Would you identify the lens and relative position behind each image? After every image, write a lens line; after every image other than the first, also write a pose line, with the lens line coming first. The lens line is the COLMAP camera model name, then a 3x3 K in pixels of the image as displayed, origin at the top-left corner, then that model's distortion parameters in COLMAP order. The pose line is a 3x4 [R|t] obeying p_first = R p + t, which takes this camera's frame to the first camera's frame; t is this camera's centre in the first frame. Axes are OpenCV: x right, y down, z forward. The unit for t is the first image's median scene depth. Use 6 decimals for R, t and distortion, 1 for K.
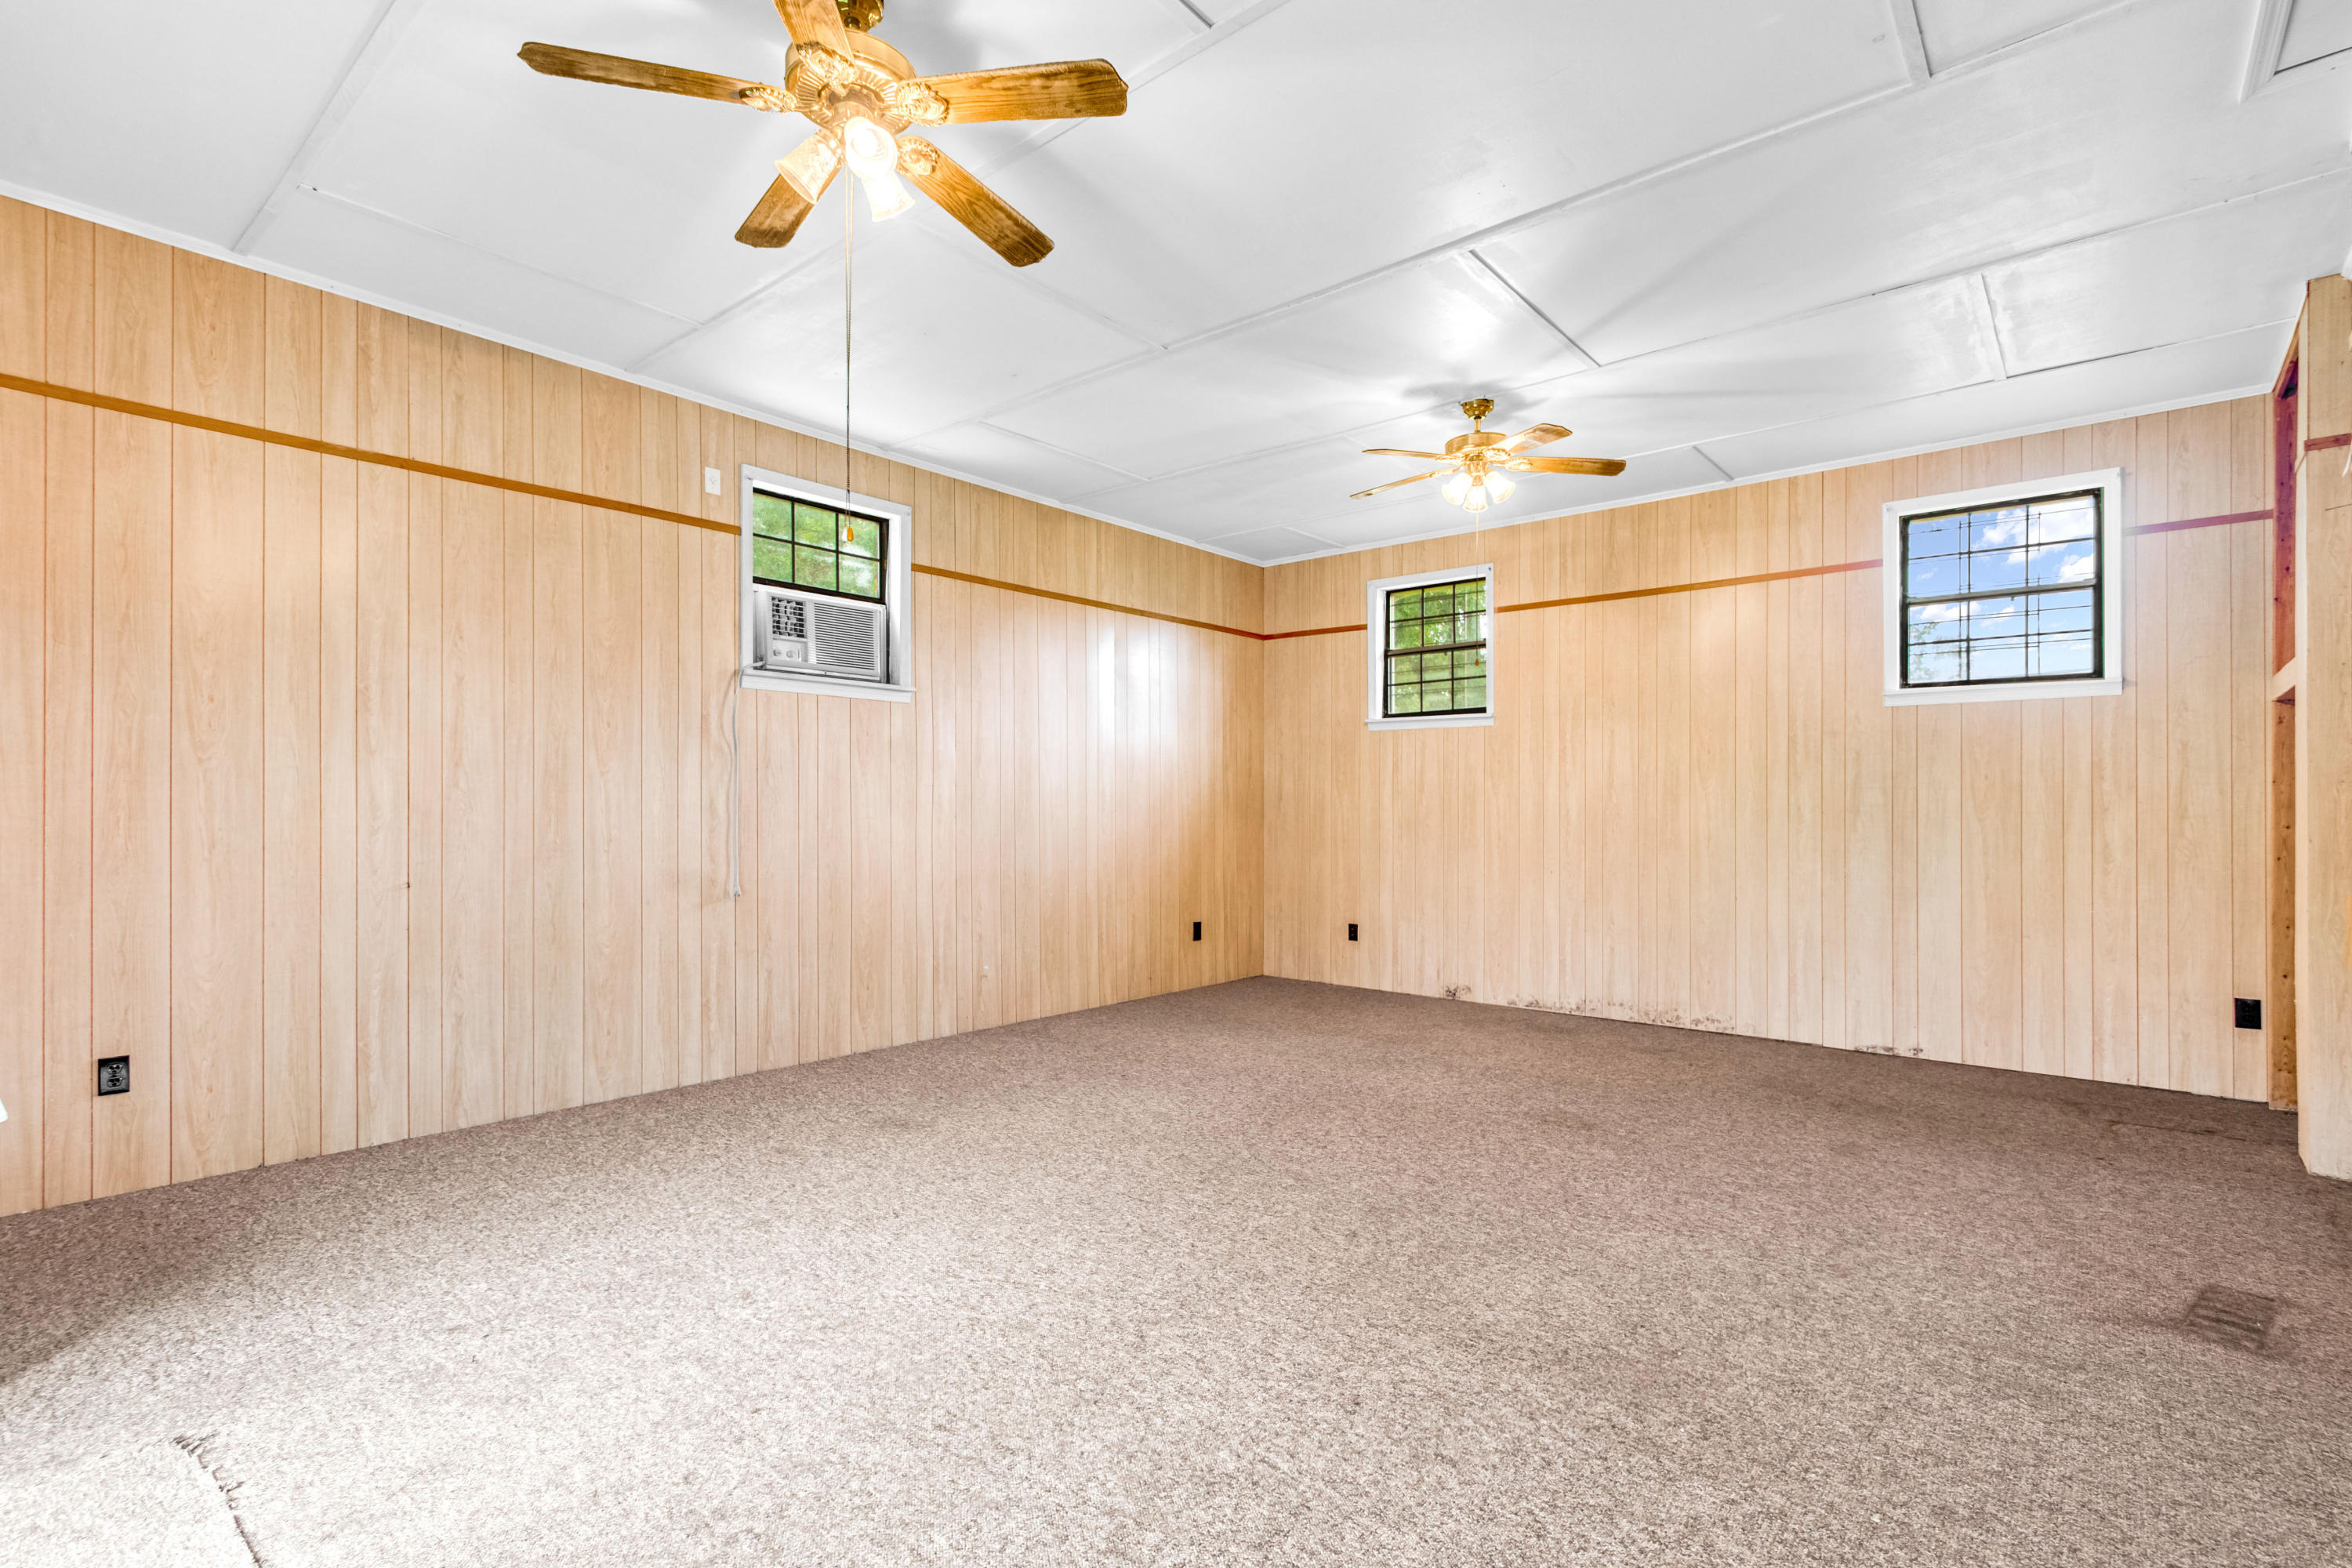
lens RADIAL K [[1092.2, 0, 1178.8], [0, 1092.2, 800.9], [0, 0, 1]] dist [-0.000155, 0.000033]
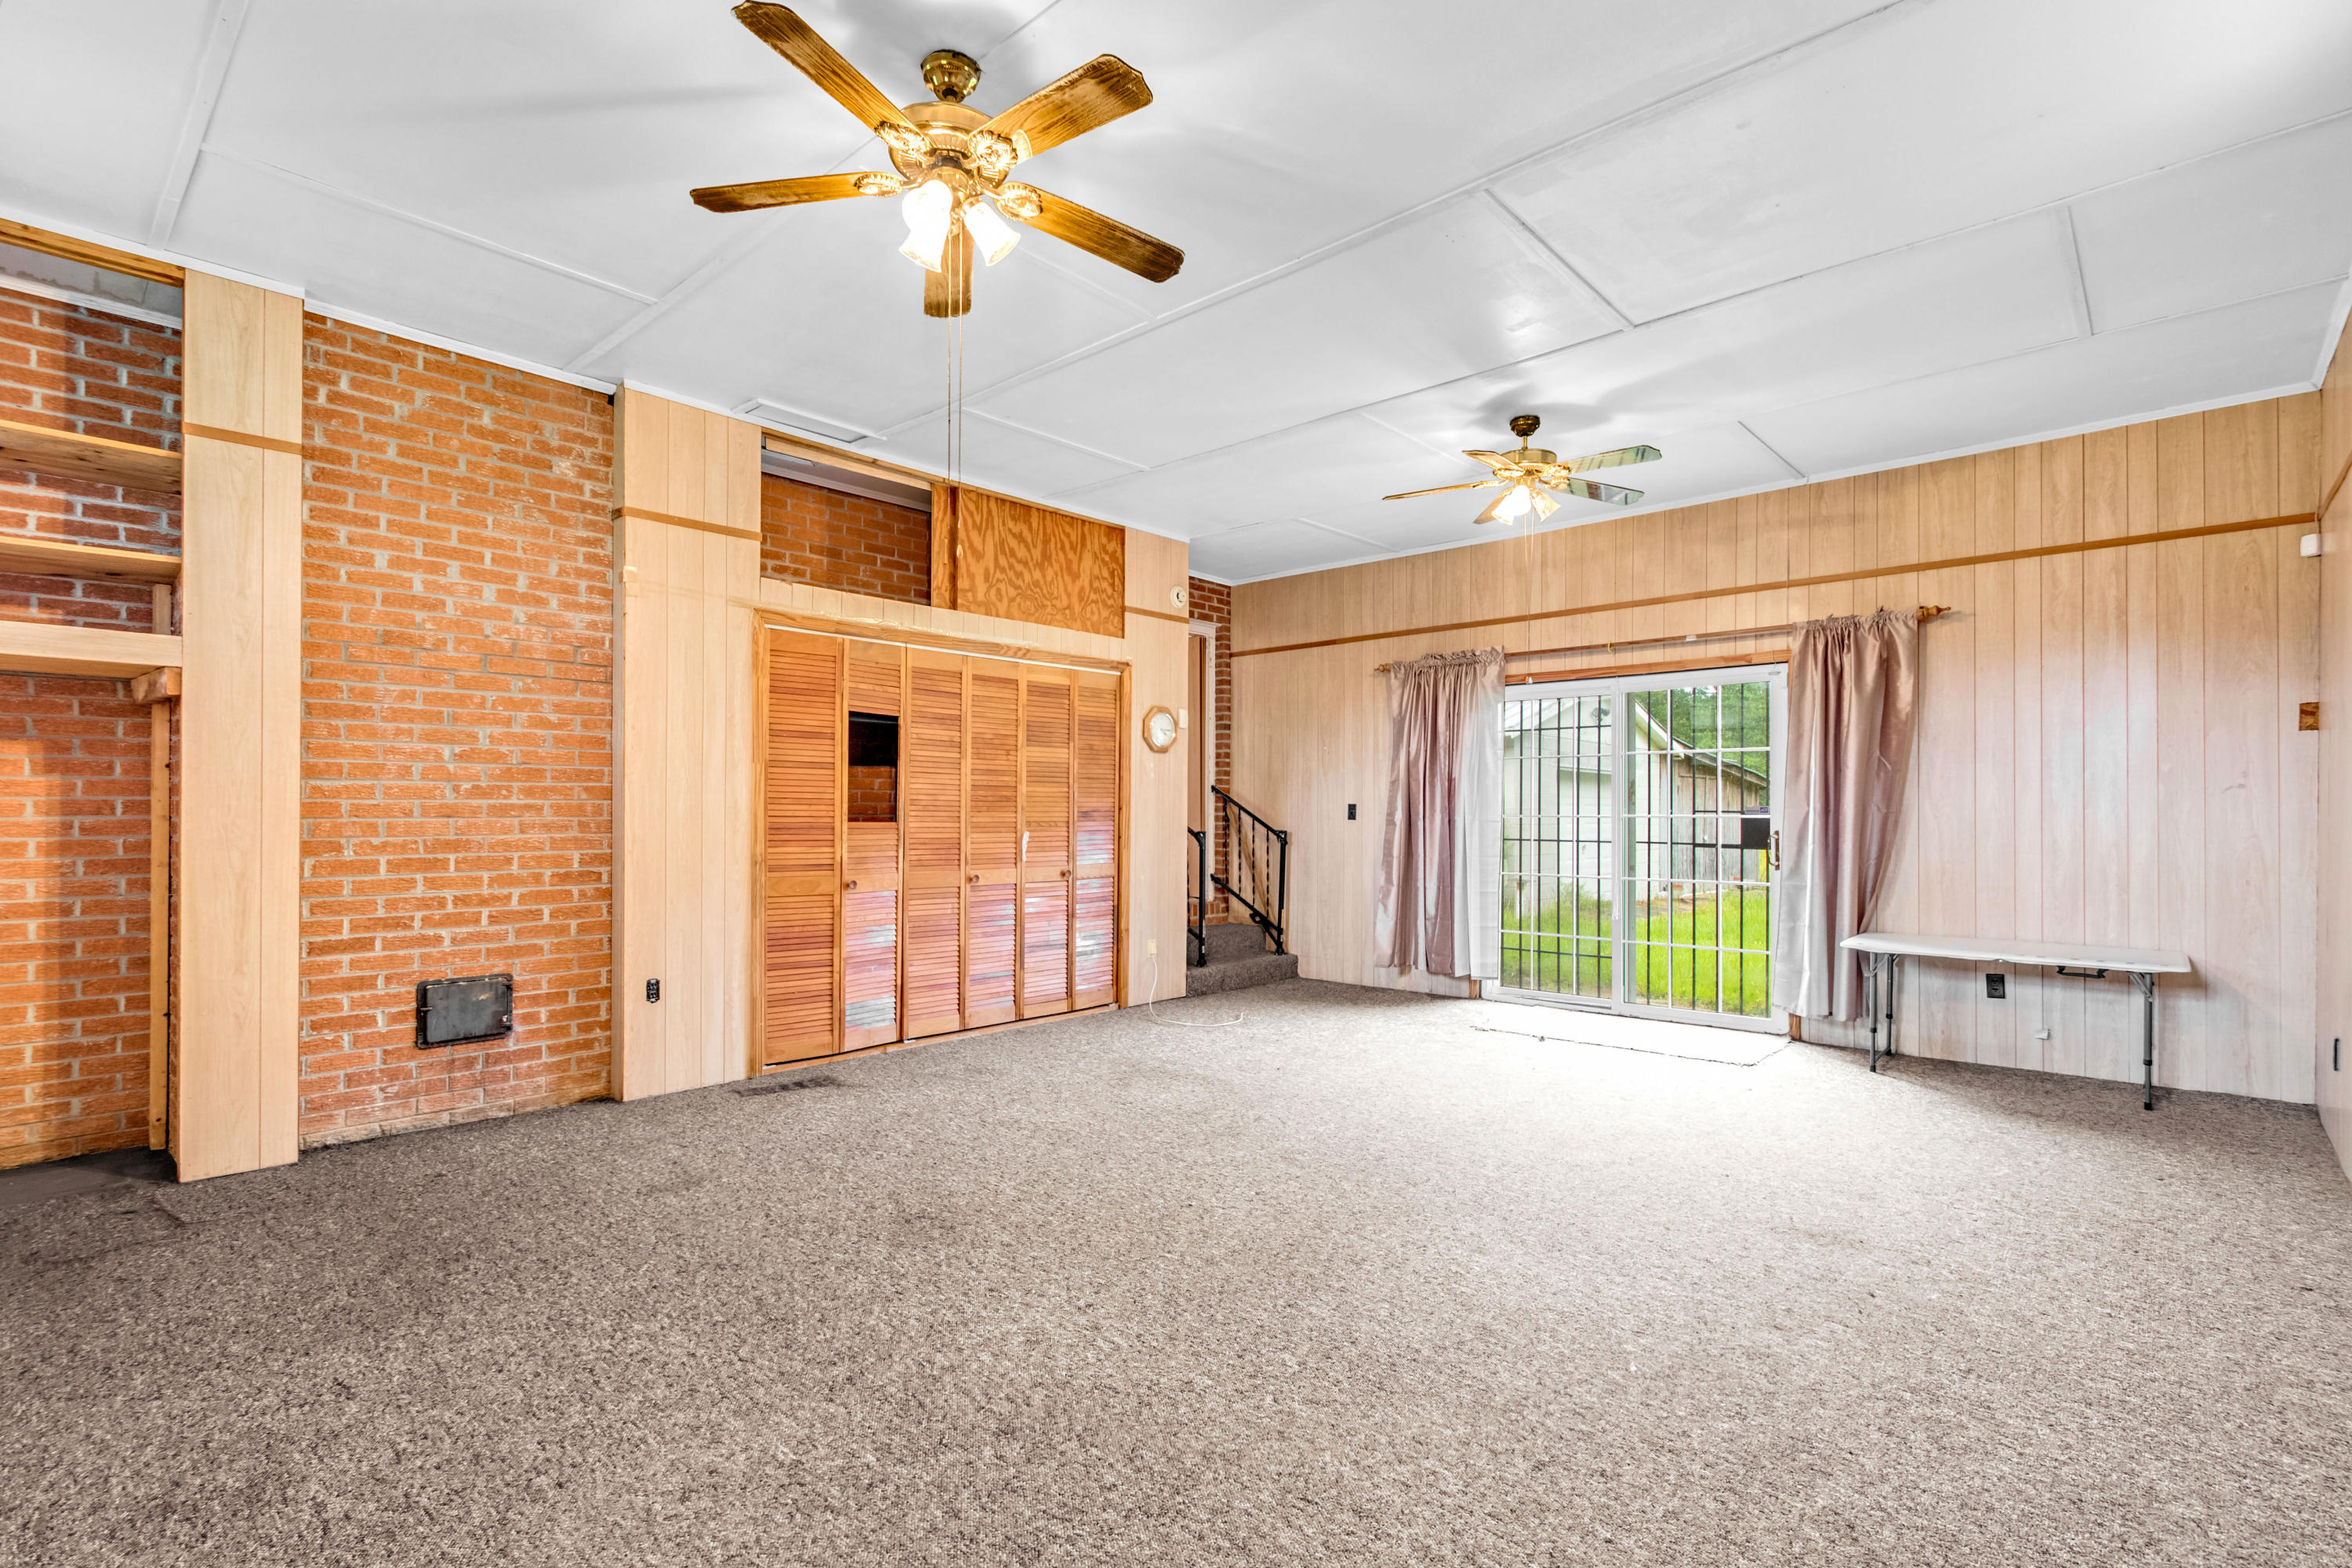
lens RADIAL K [[1092.2, 0, 1172.9], [0, 1092.2, 801.9], [0, 0, 1]] dist [-0.000155, 0.000033]
pose [[-0.999232, -0.006026, 0.038716, 0.178682], [-0.006731, 0.999813, -0.018102, 0.016378], [-0.038600, -0.018348, -0.999086, 1.988114]]
